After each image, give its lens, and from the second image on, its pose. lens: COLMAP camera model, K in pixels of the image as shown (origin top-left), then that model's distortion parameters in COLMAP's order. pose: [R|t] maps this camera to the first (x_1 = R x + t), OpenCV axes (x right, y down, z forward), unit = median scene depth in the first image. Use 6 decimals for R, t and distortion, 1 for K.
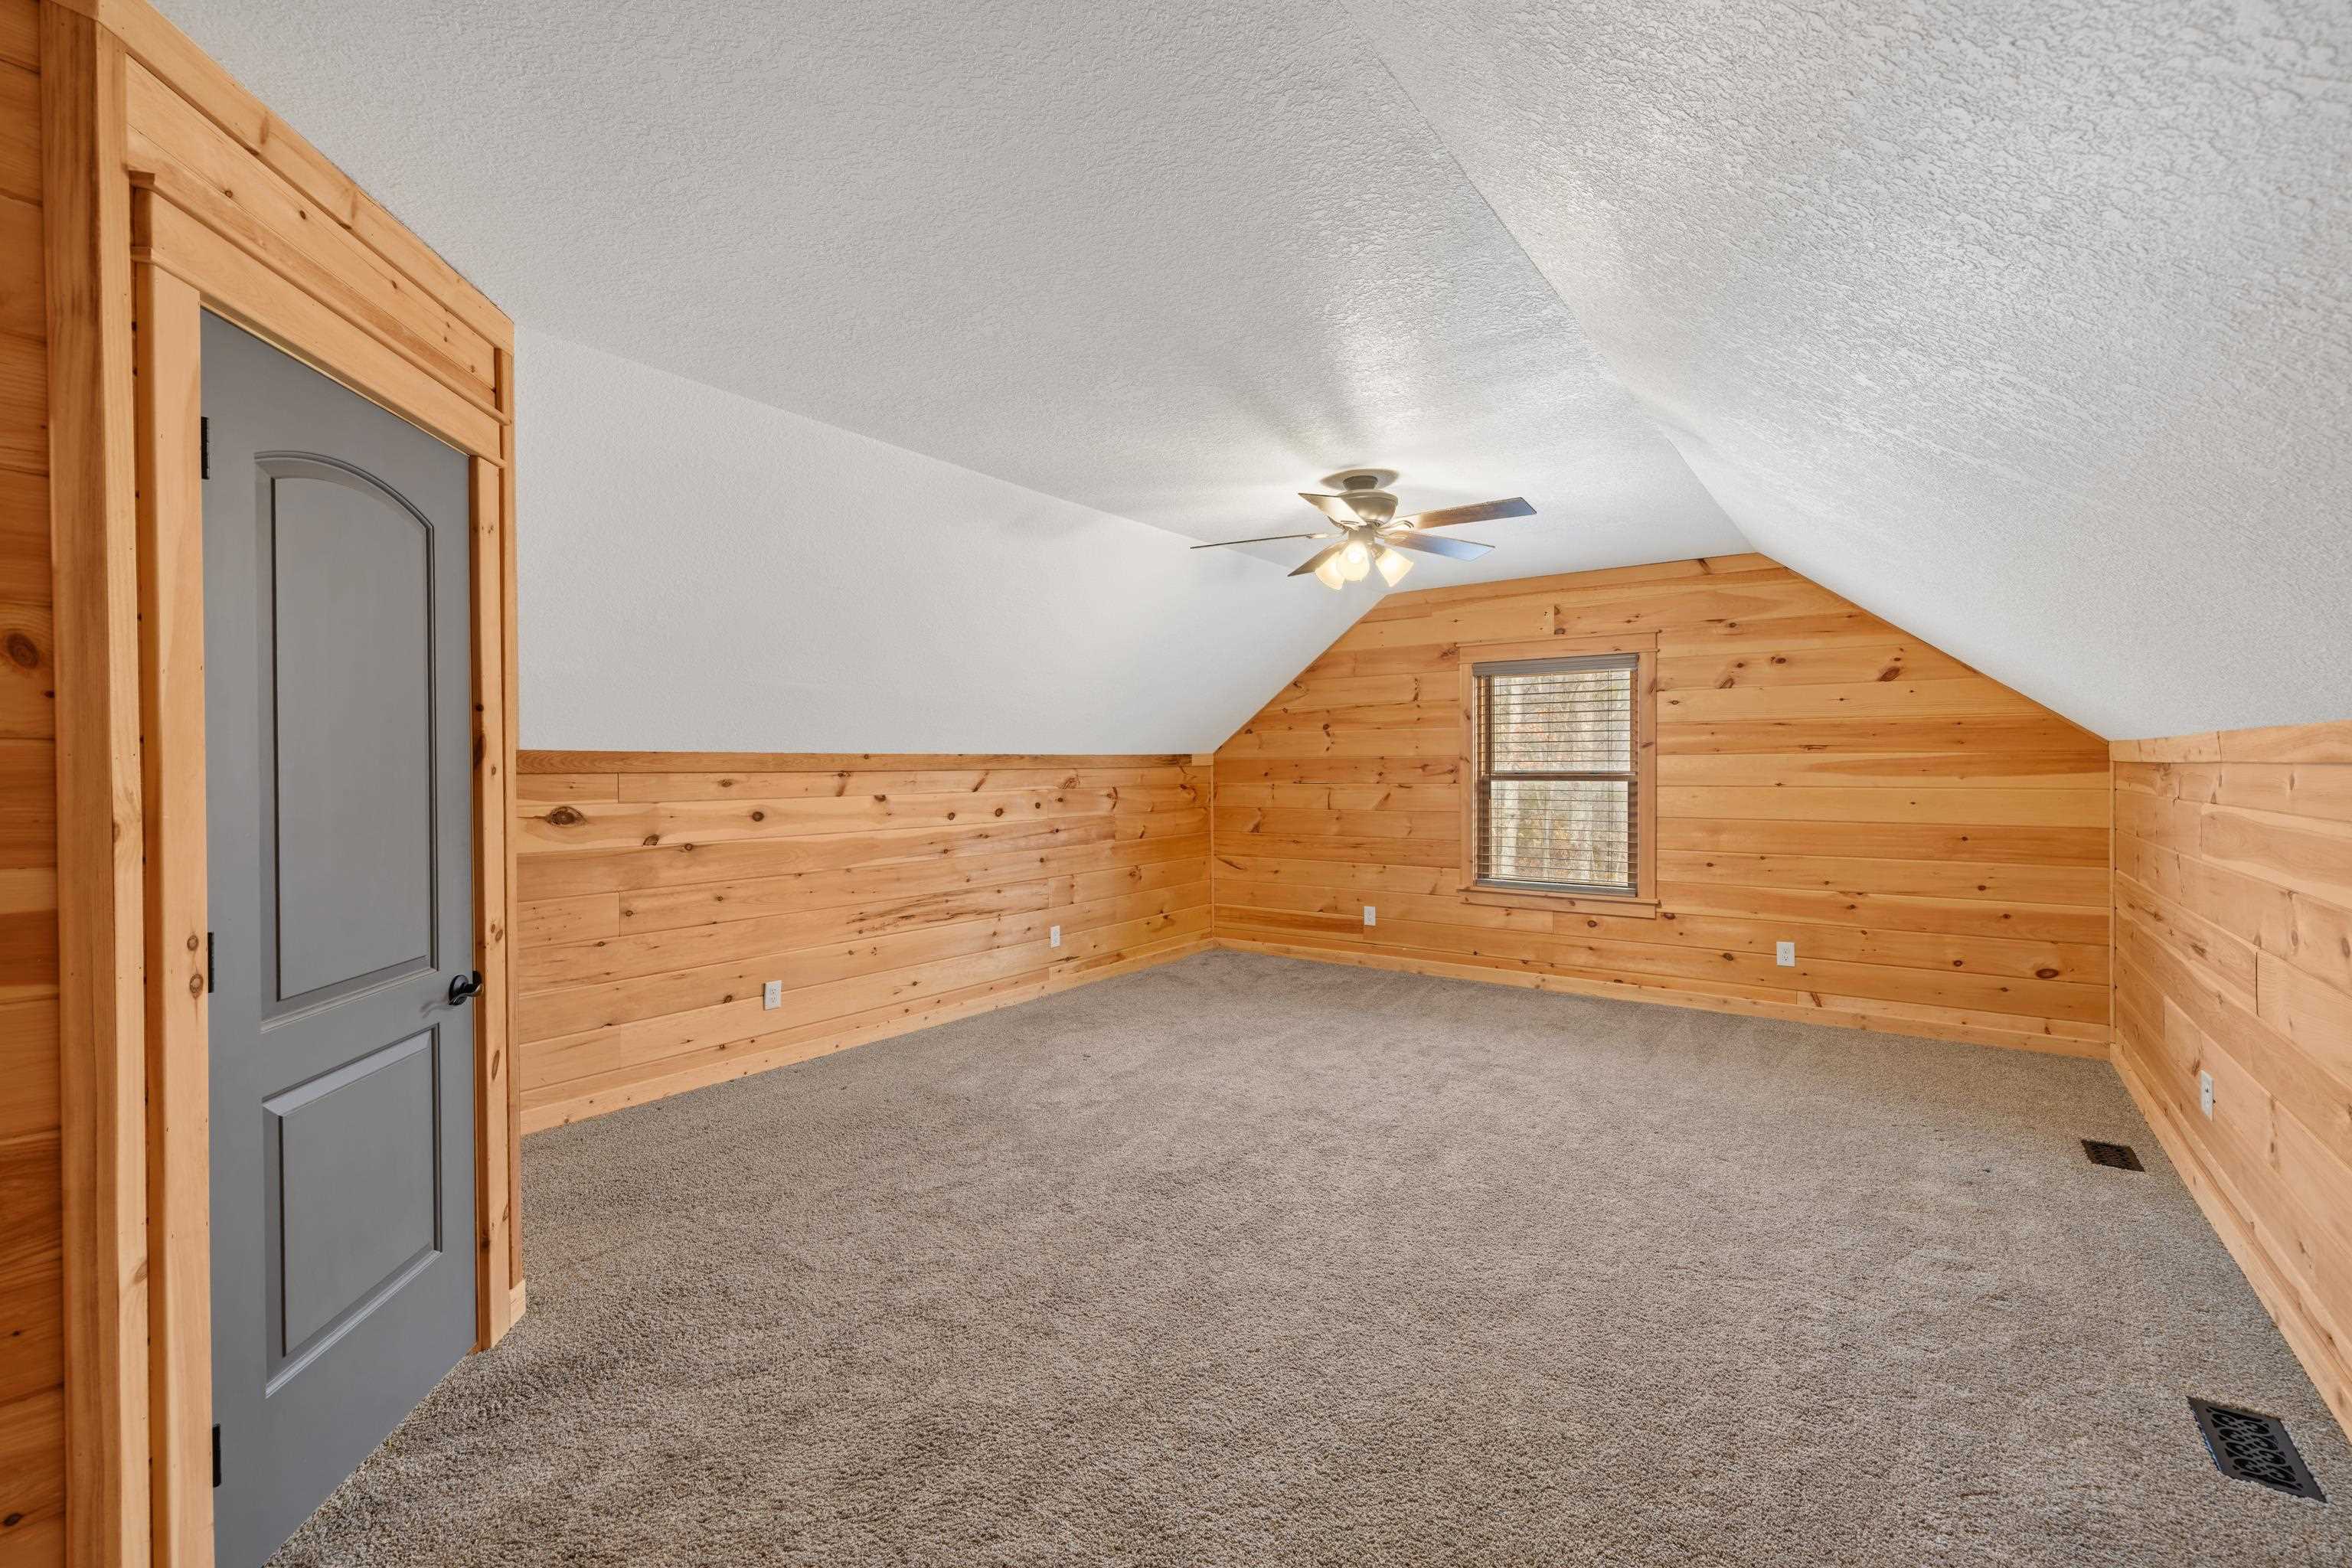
lens RADIAL K [[988.3, 0, 1175.8], [0, 988.3, 772.0], [0, 0, 1]] dist [0.000746, 0.000093]
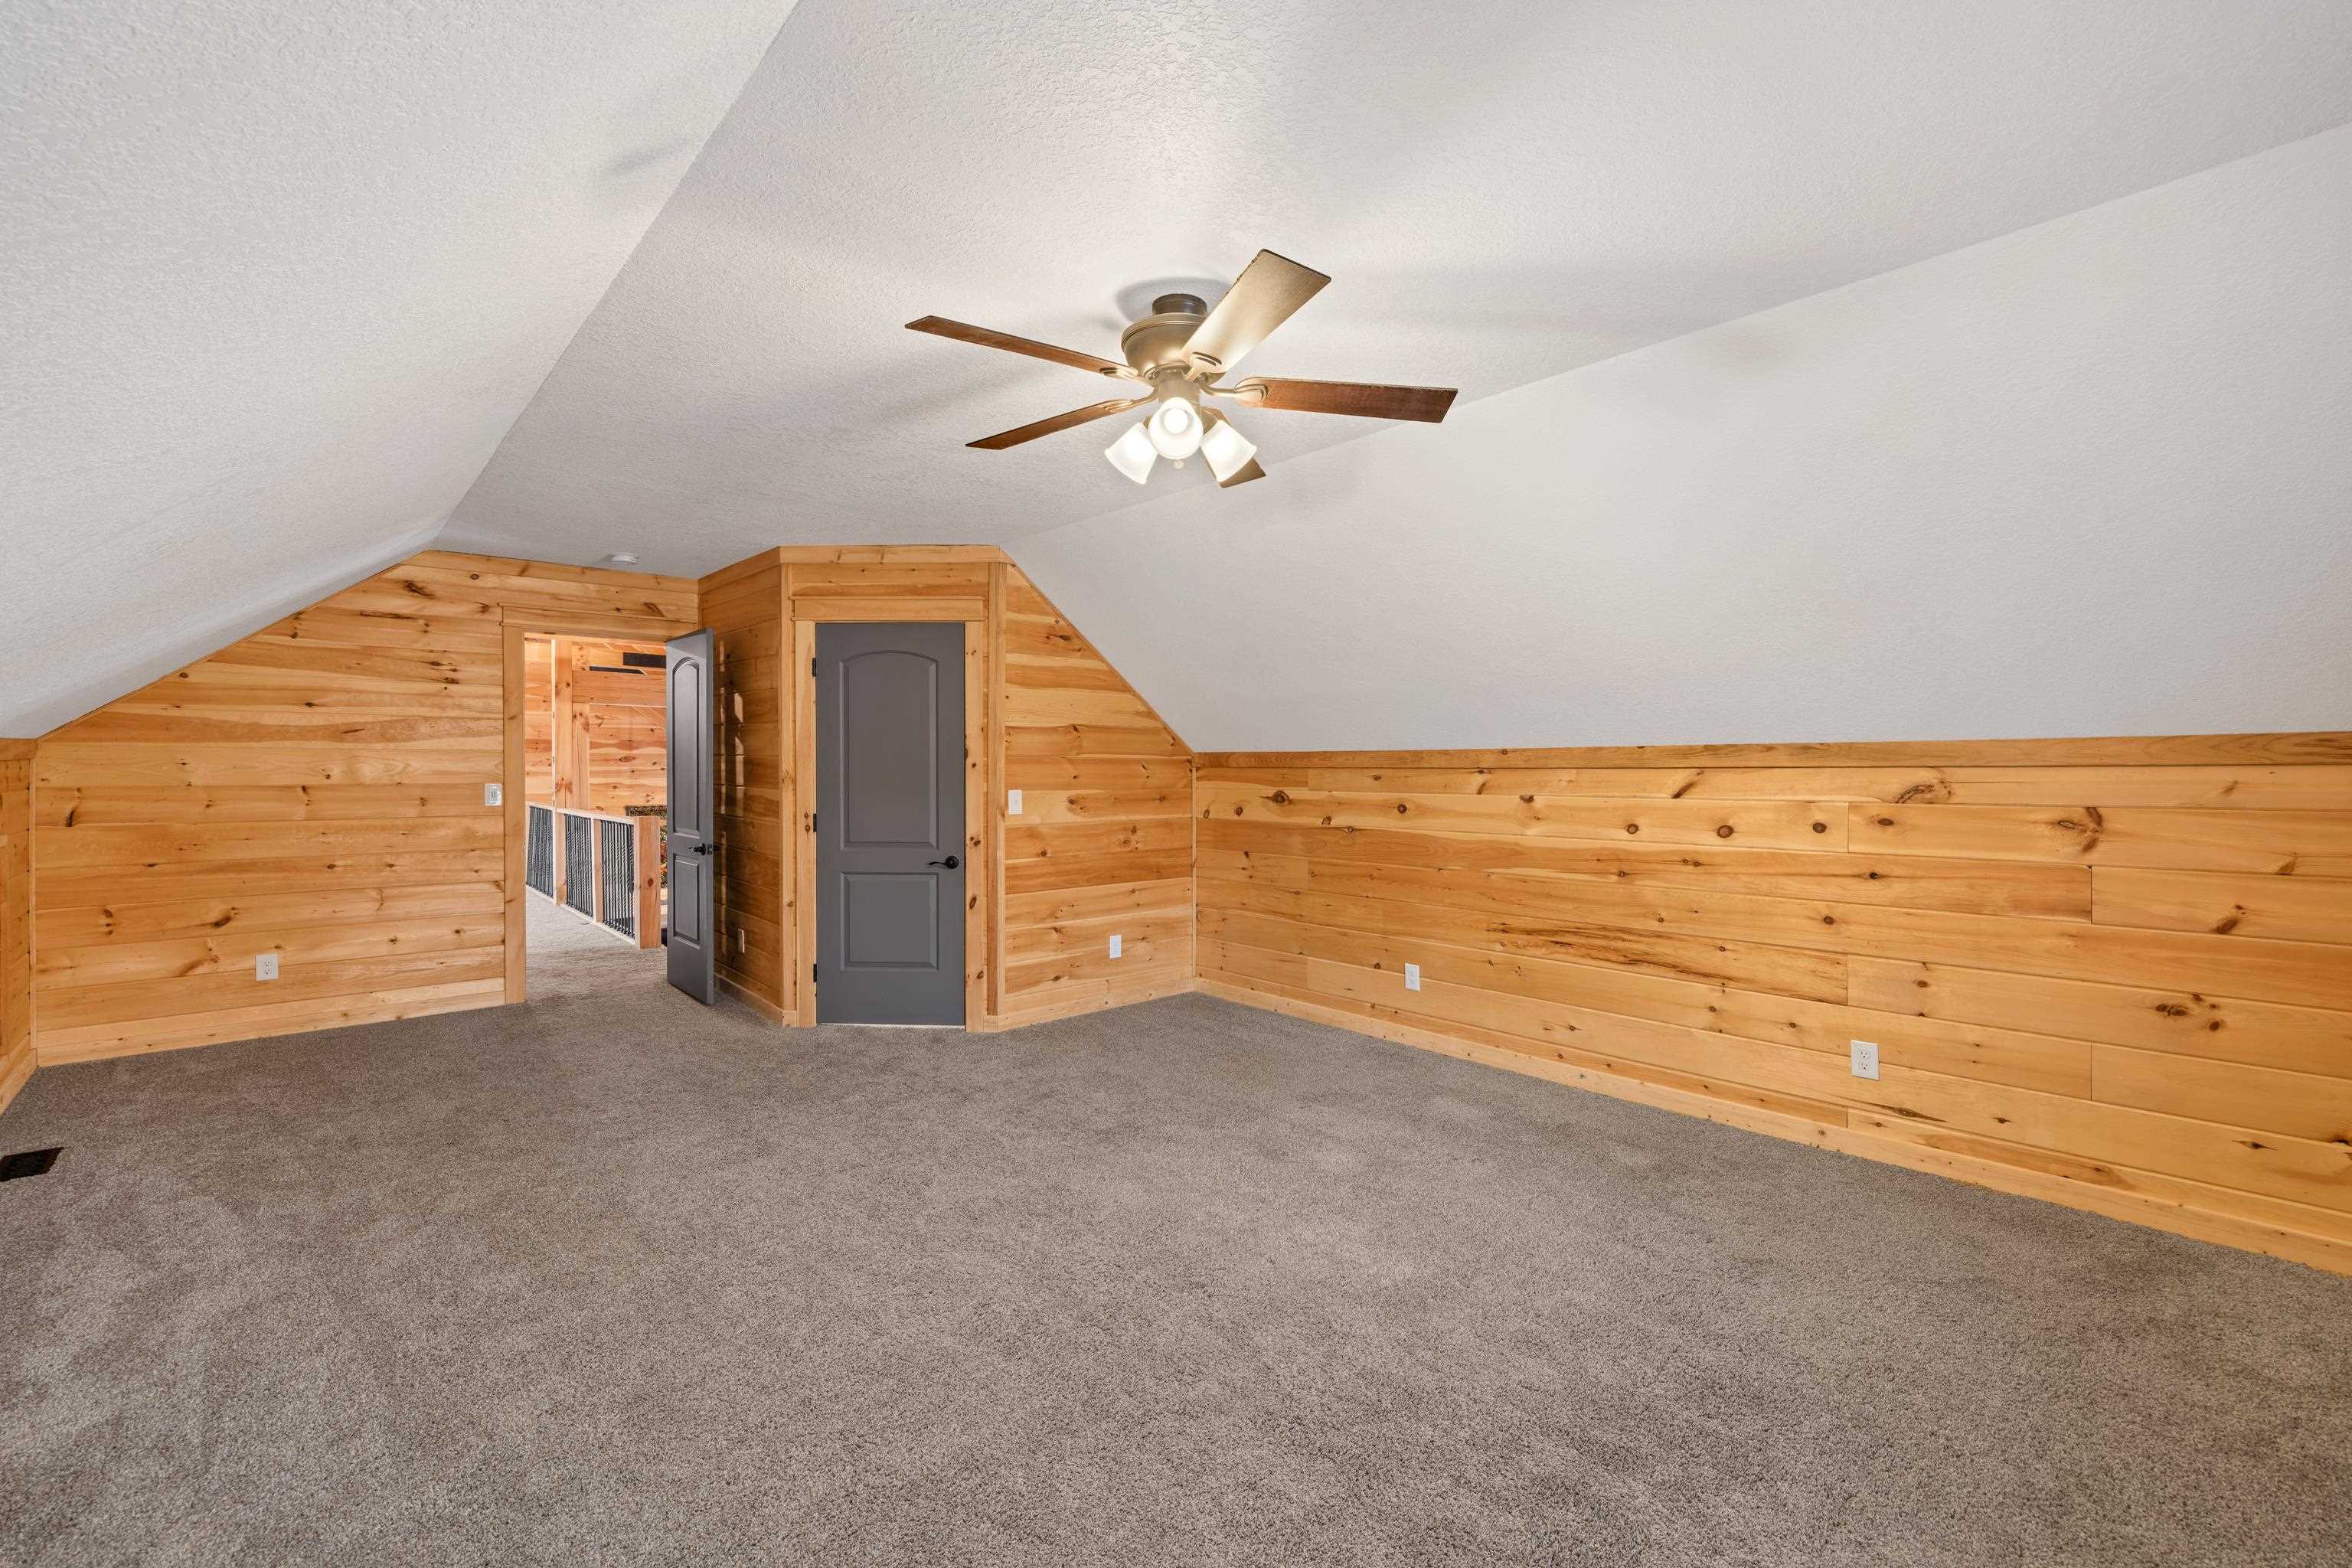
lens RADIAL K [[988.3, 0, 1175.8], [0, 988.3, 772.0], [0, 0, 1]] dist [0.000746, 0.000093]
pose [[-0.196542, 0.009446, -0.980450, 0.599891], [-0.005043, 0.999931, 0.010645, -0.005056], [0.980482, 0.007037, -0.196481, 0.833753]]
